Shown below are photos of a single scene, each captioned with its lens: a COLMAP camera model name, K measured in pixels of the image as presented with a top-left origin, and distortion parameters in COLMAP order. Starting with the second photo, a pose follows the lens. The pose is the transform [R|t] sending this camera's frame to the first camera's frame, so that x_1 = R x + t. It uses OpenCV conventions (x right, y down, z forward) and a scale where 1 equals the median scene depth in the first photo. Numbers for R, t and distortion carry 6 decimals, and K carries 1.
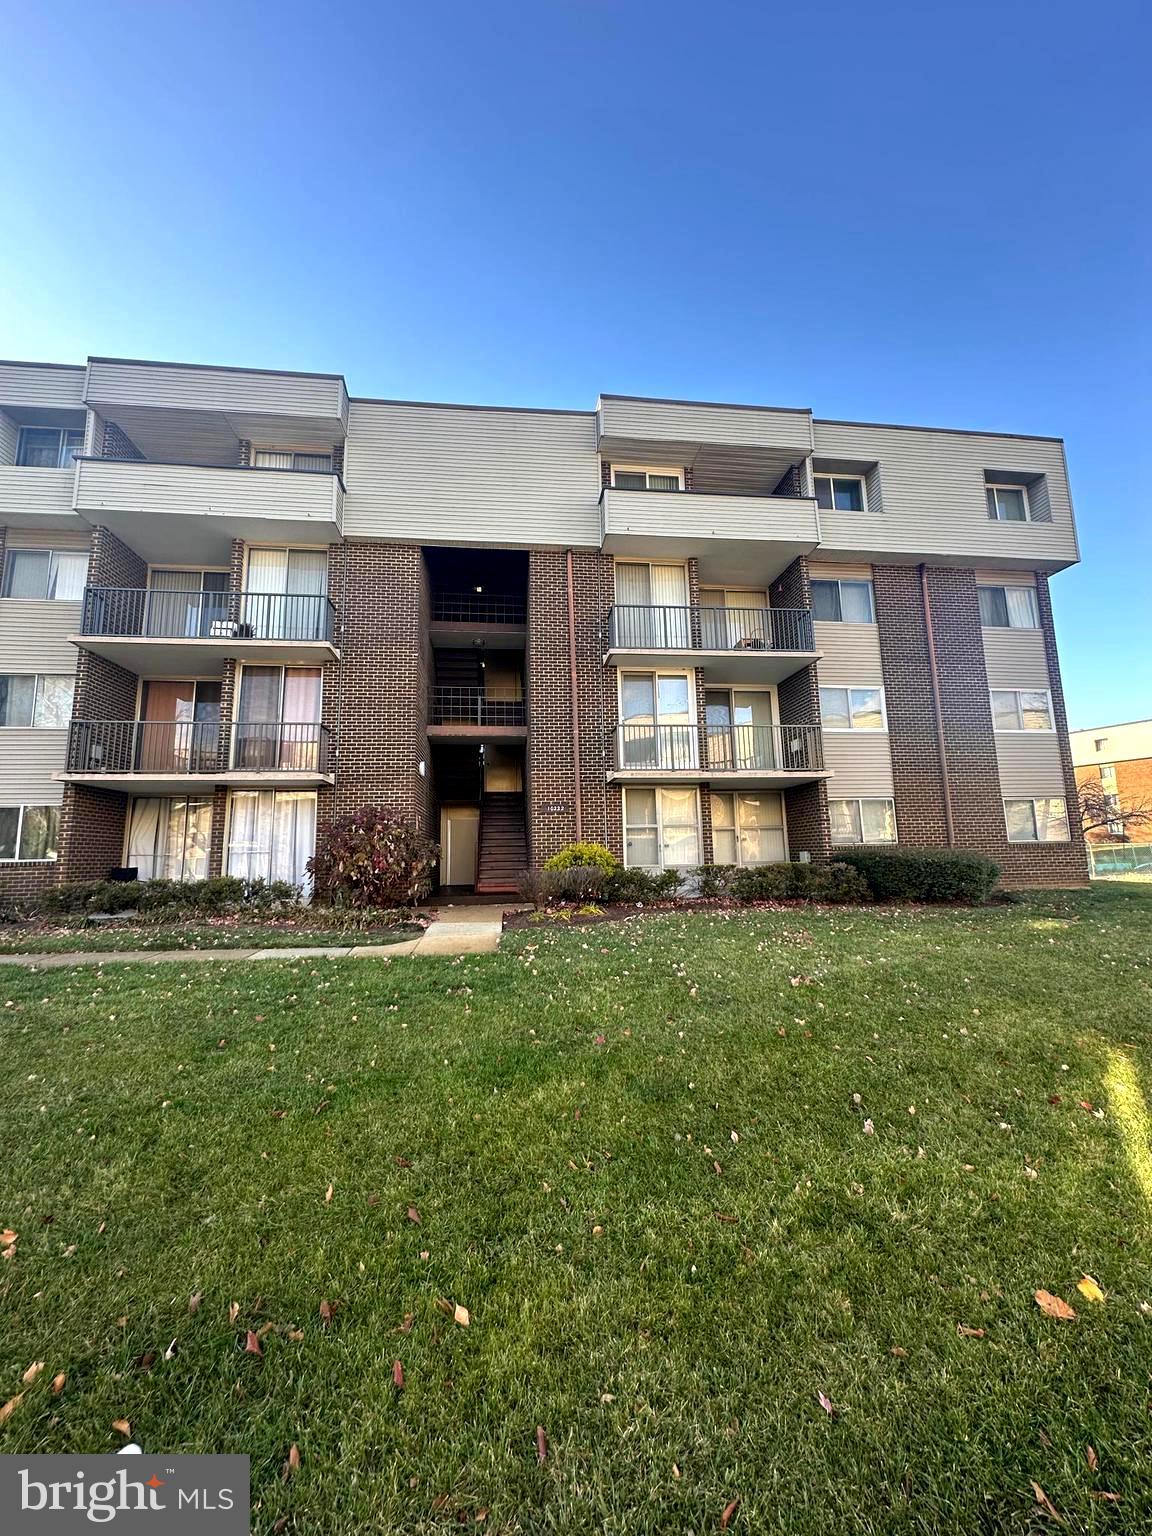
lens RADIAL K [[612.6, 0, 578.2], [0, 612.6, 766.3], [0, 0, 1]] dist [0.000955, 0.000383]
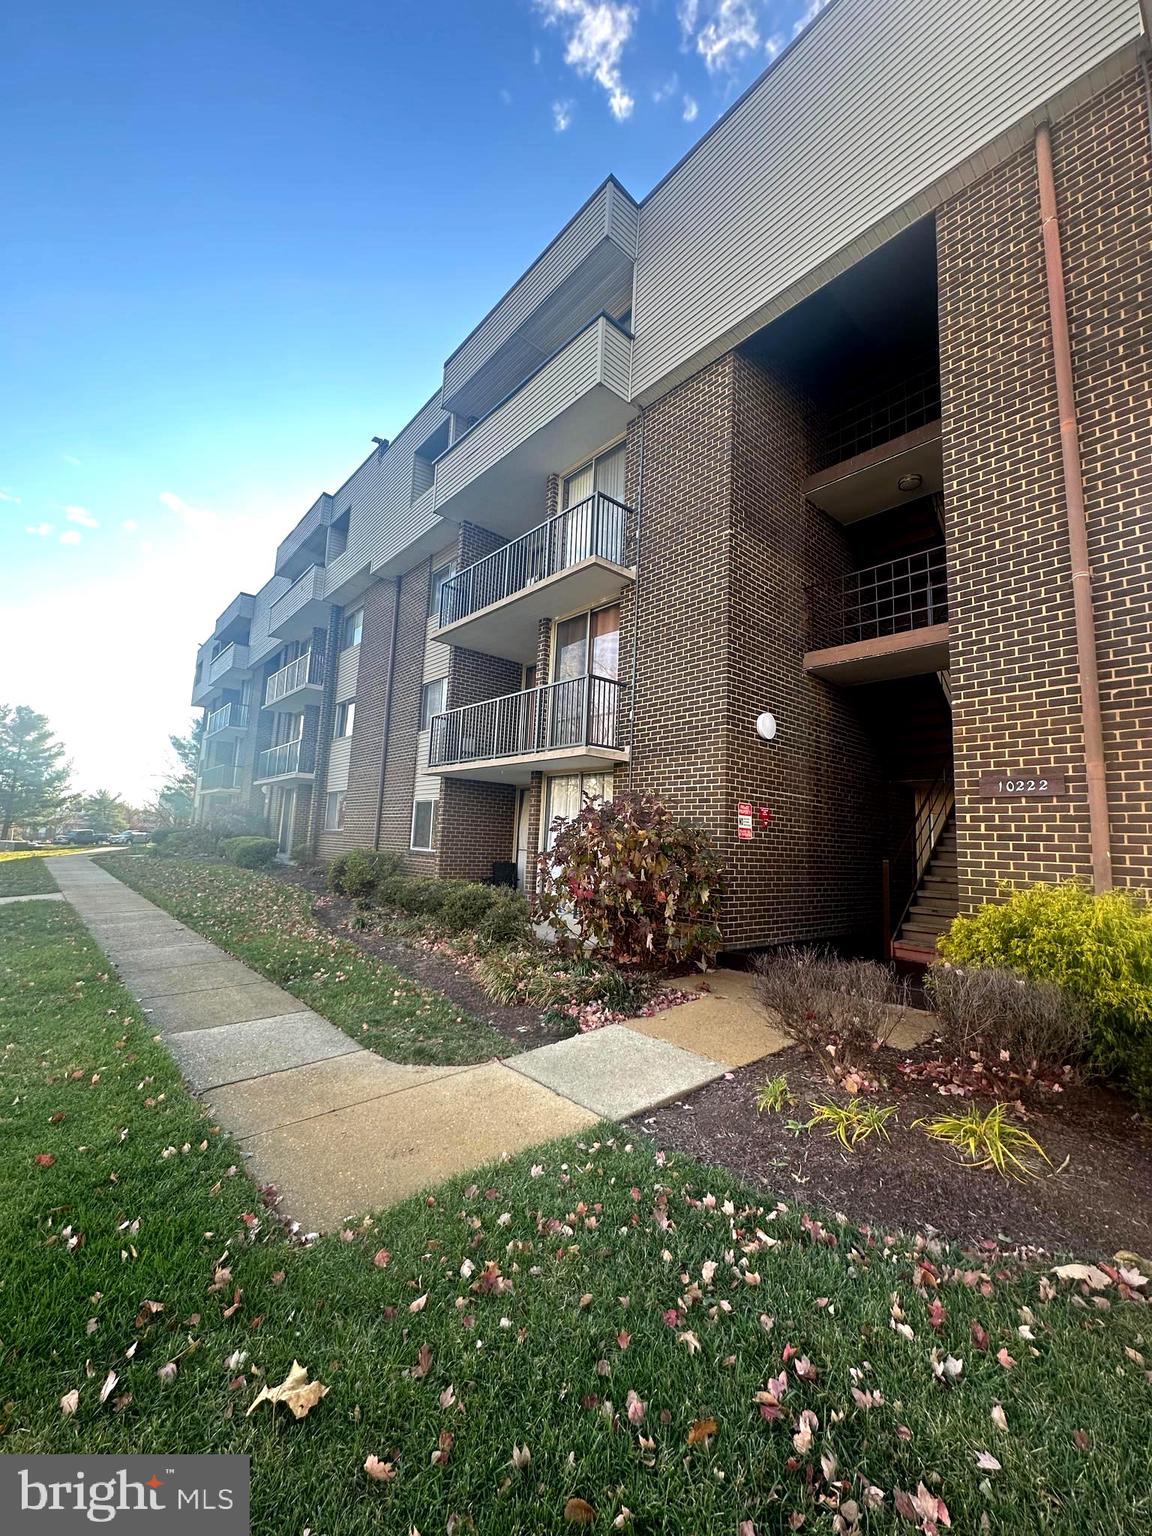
lens RADIAL K [[612.6, 0, 578.2], [0, 612.6, 766.3], [0, 0, 1]] dist [0.000955, 0.000383]
pose [[0.556463, -0.061155, -0.828619, 0.121277], [0.069469, 0.997220, -0.026946, 0.044720], [0.827963, -0.042568, 0.559164, 0.520442]]
